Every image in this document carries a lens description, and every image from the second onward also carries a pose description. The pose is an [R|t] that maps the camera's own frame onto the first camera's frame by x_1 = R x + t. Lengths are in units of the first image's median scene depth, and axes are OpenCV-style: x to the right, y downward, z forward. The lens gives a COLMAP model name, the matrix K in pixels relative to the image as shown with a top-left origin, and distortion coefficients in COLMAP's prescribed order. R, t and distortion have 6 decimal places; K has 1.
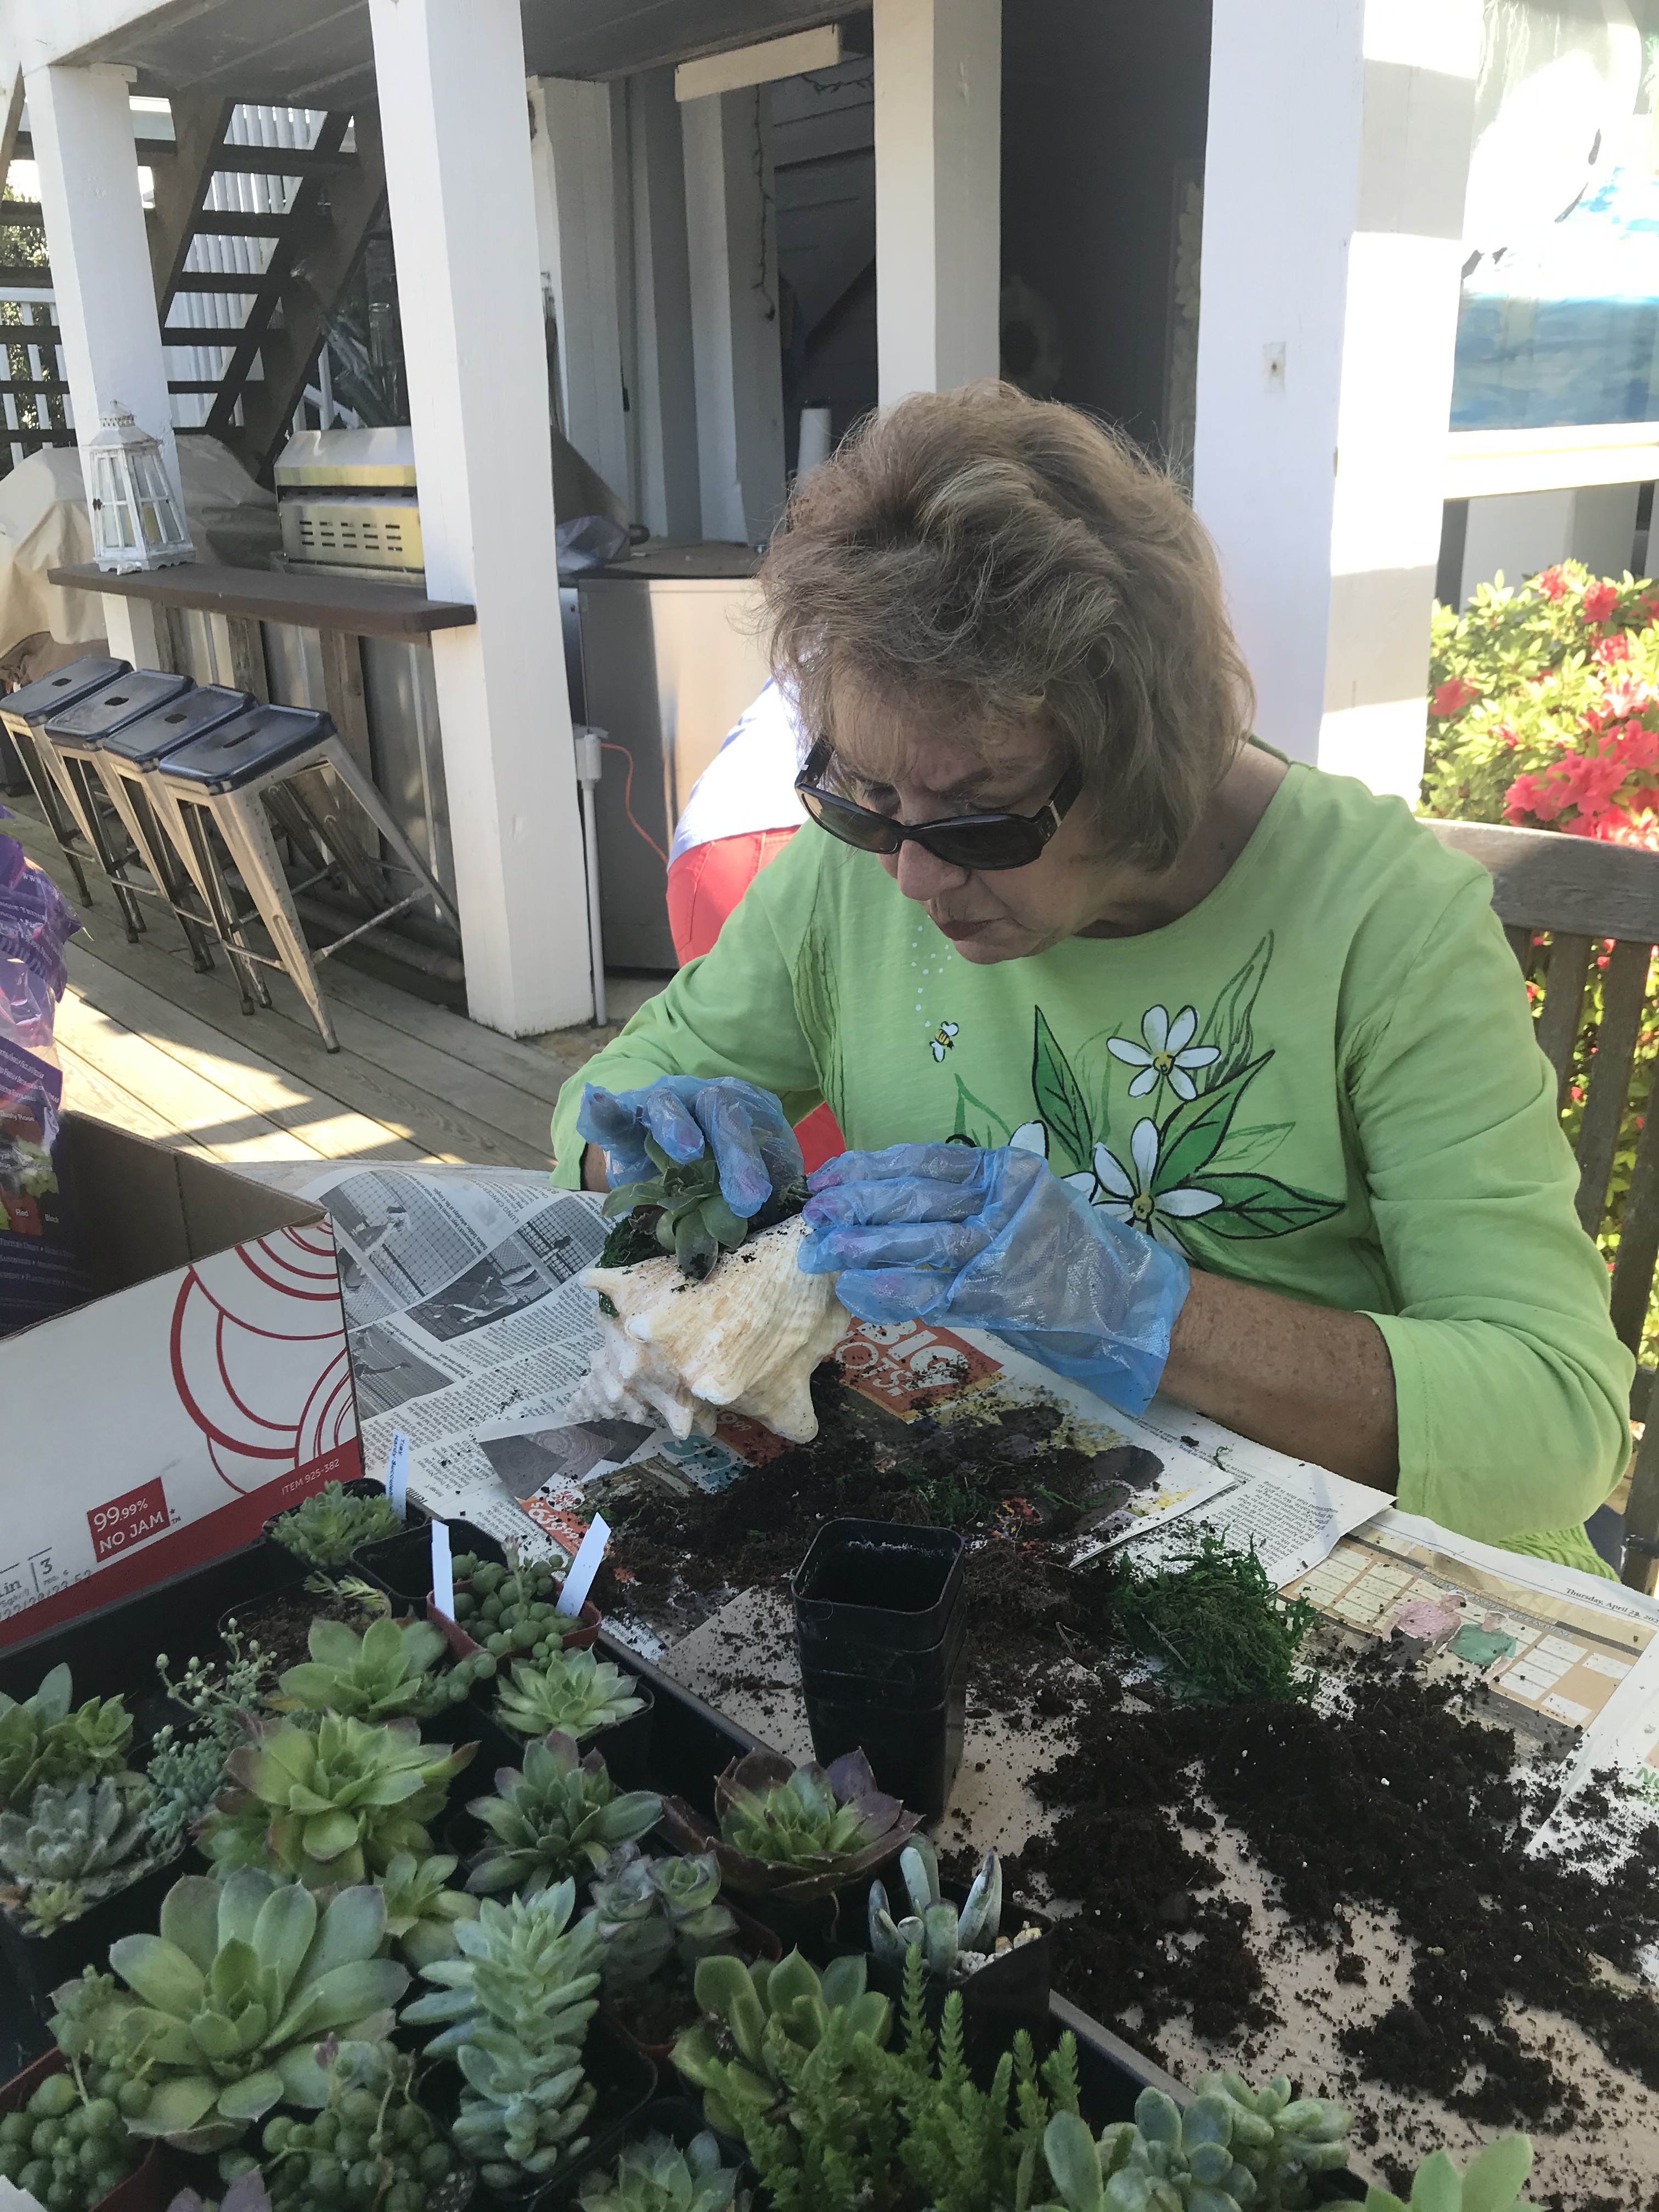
lens RADIAL K [[1826.3, 0, 822.1], [0, 1826.3, 1112.3], [0, 0, 1]] dist [0.021326, 0.007415]
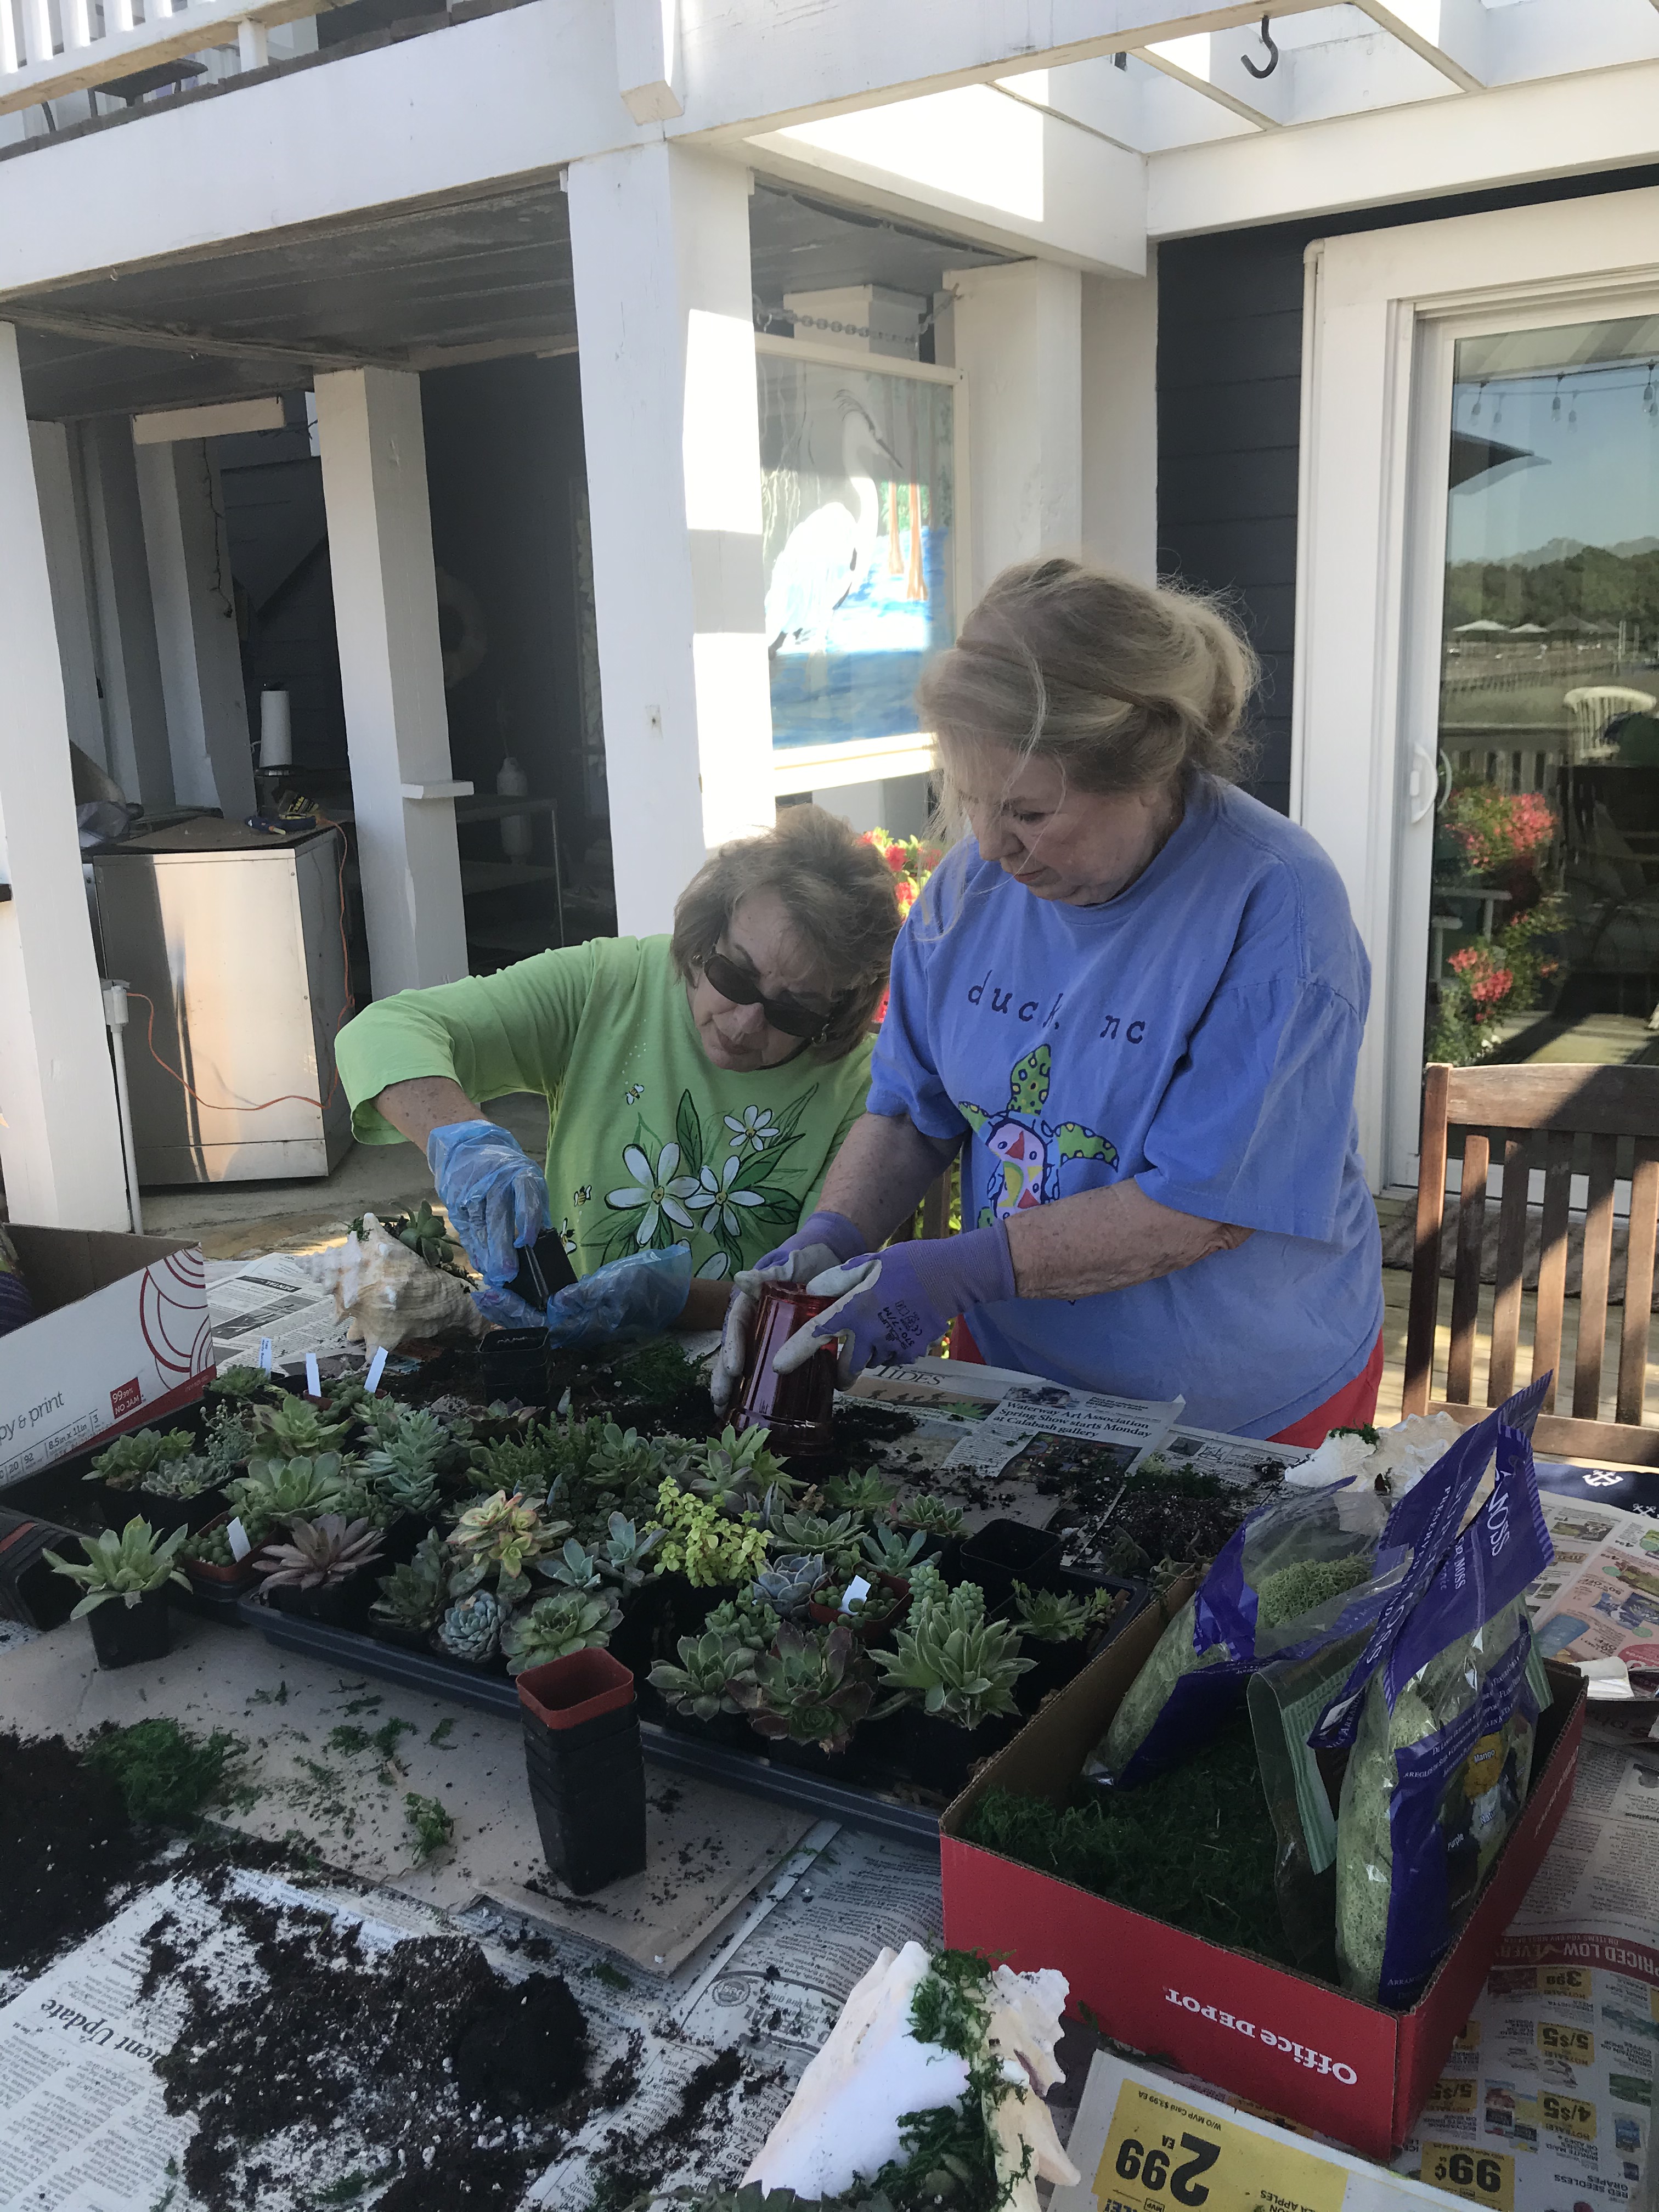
lens RADIAL K [[1826.3, 0, 830.3], [0, 1826.3, 1115.8], [0, 0, 1]] dist [0.021326, 0.007415]
pose [[0.953866, -0.079549, 0.289501, -0.056593], [0.112096, 0.988891, -0.097613, 0.056424], [-0.278520, 0.125562, 0.952187, -0.322589]]
